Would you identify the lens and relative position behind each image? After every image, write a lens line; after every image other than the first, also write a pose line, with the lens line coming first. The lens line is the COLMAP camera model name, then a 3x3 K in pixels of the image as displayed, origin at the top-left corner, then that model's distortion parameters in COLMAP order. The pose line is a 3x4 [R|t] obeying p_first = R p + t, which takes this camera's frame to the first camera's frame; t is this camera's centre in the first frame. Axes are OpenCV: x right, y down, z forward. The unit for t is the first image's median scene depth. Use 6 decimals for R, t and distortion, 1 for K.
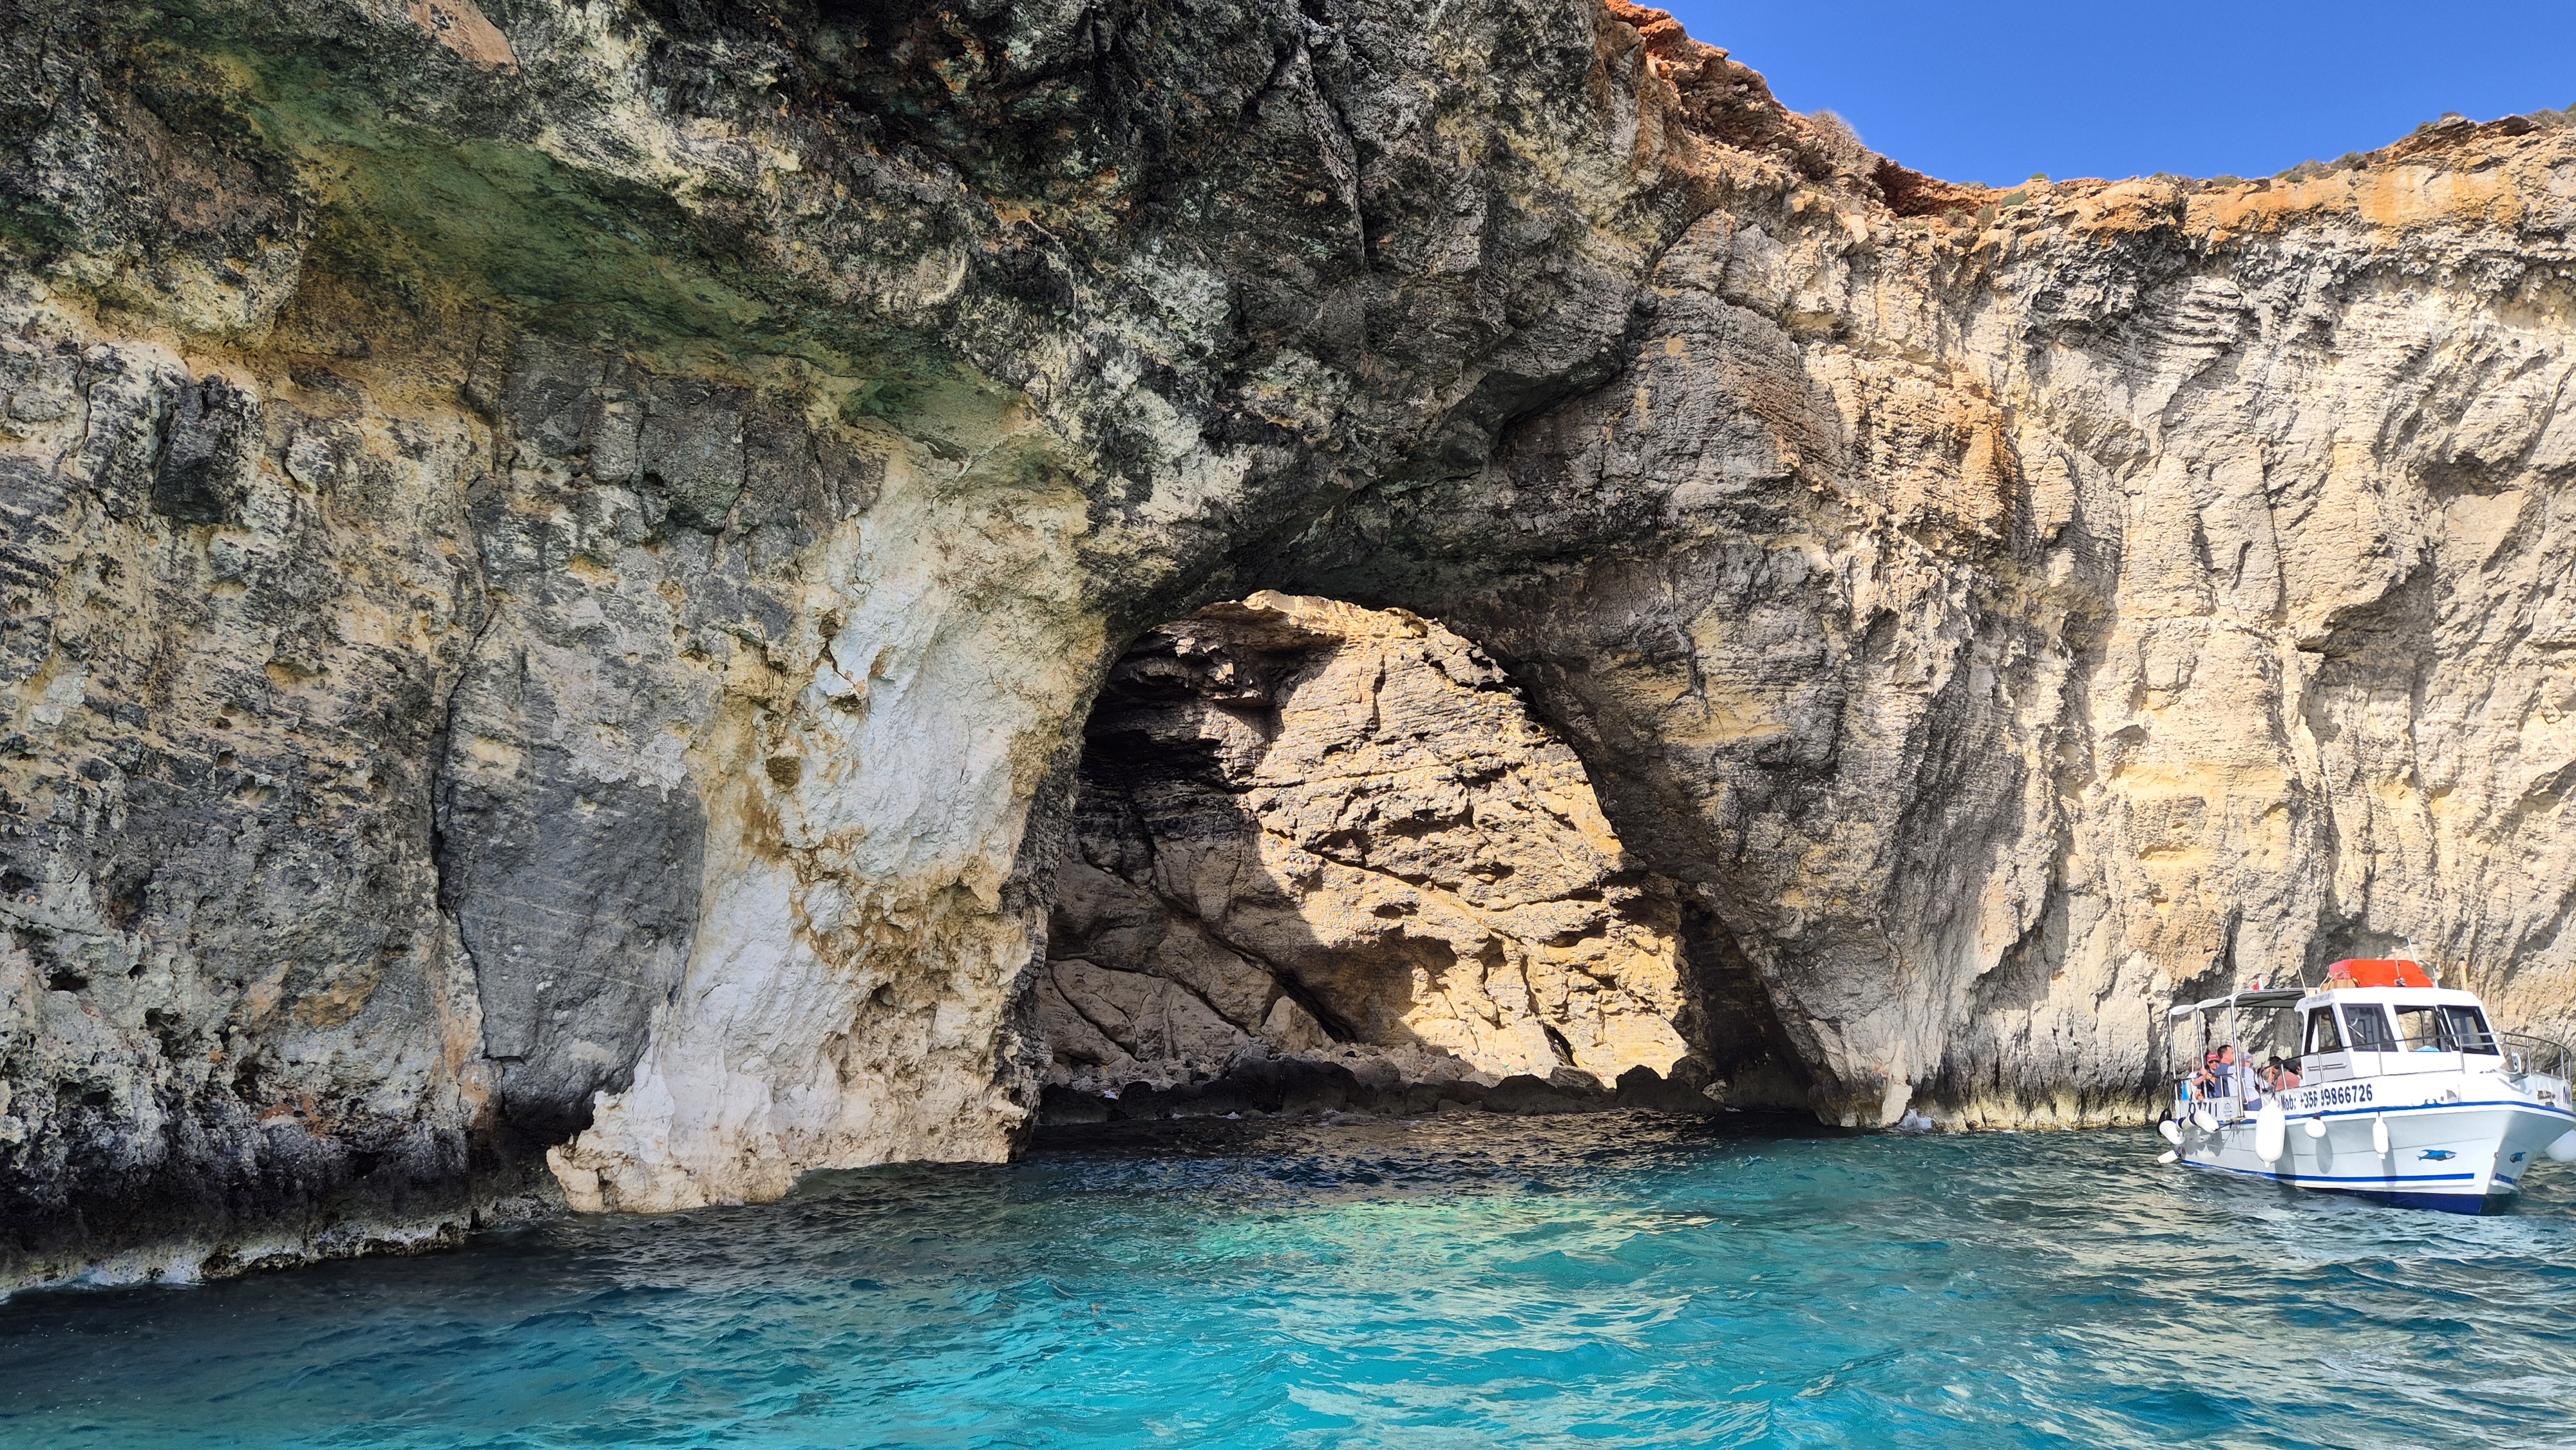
lens RADIAL K [[1660.6, 0, 1294.1], [0, 1660.6, 732.0], [0, 0, 1]] dist [0.100016, -0.078052]
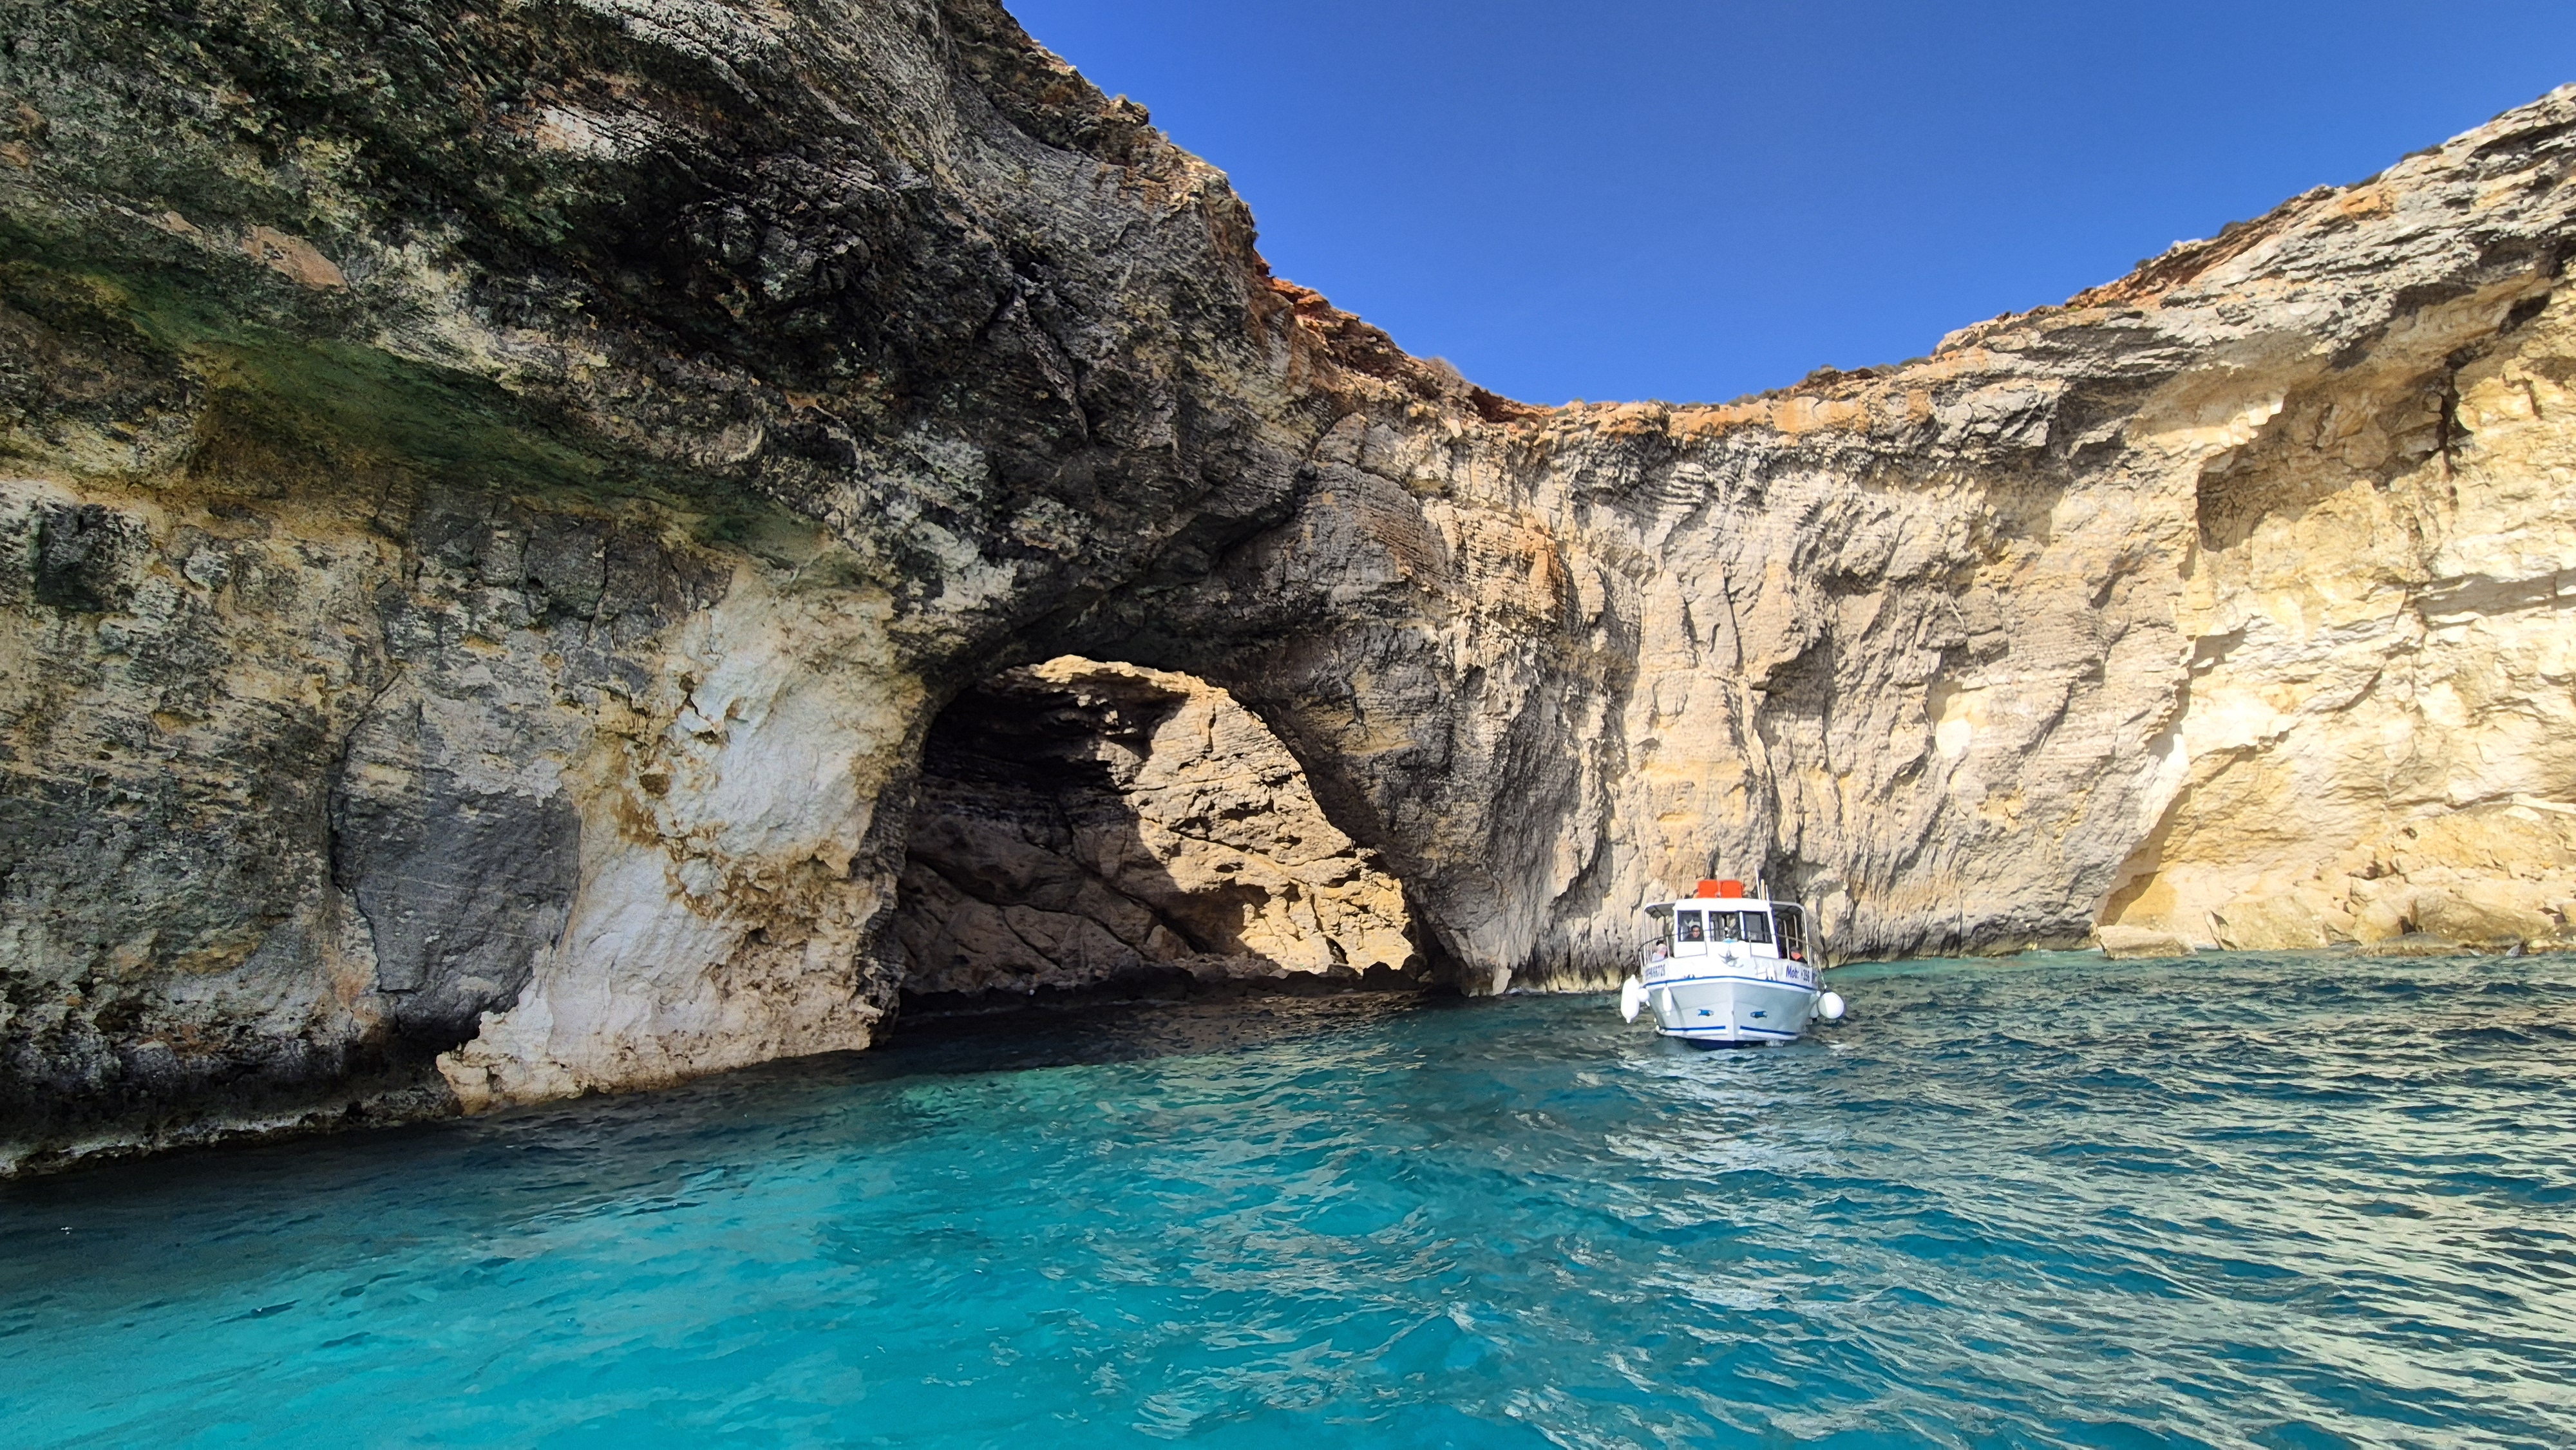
lens RADIAL K [[1029.9, 0, 1288.0], [0, 1029.9, 725.0], [0, 0, 1]] dist [0.008184, 0.000276]
pose [[0.998400, -0.020797, 0.052575, 0.123250], [0.022415, 0.999287, -0.030380, 0.007403], [-0.051906, 0.031509, 0.998155, 0.049476]]
